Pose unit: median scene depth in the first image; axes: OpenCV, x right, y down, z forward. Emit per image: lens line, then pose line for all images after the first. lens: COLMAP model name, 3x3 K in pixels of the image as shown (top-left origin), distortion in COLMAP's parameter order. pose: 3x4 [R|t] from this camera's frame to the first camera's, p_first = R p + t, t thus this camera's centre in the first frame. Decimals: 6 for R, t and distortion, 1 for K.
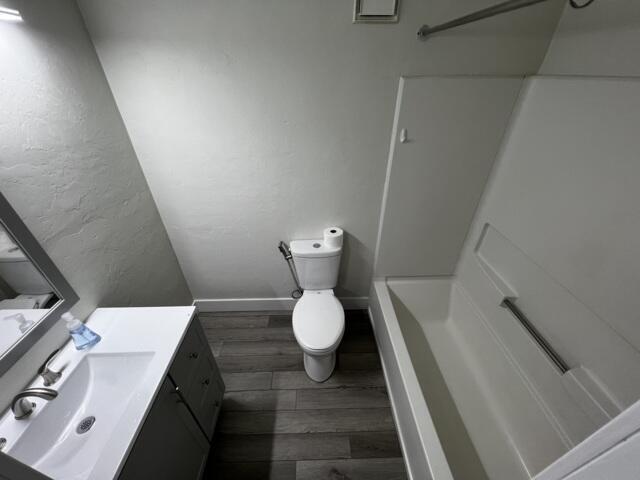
lens RADIAL K [[256.9, 0, 319.0], [0, 256.9, 240.6], [0, 0, 1]] dist [0.003651, 0.000470]
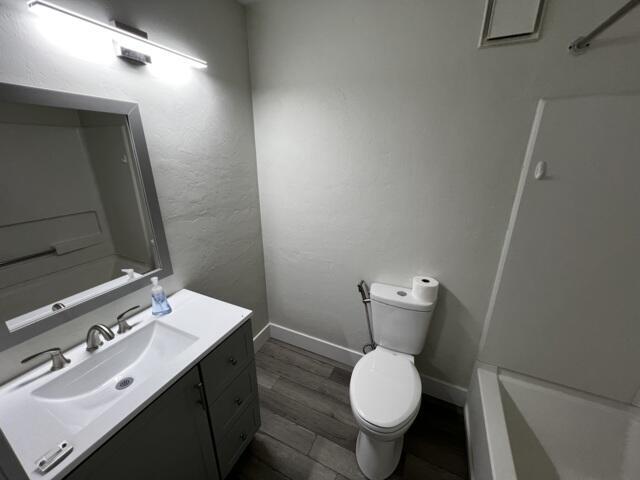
lens RADIAL K [[256.9, 0, 319.2], [0, 256.9, 241.3], [0, 0, 1]] dist [0.003651, 0.000470]
pose [[0.891498, 0.151669, -0.426882, 0.098493], [-0.254695, 0.947072, -0.195412, 0.106444], [0.374650, 0.282934, 0.882941, 0.131151]]
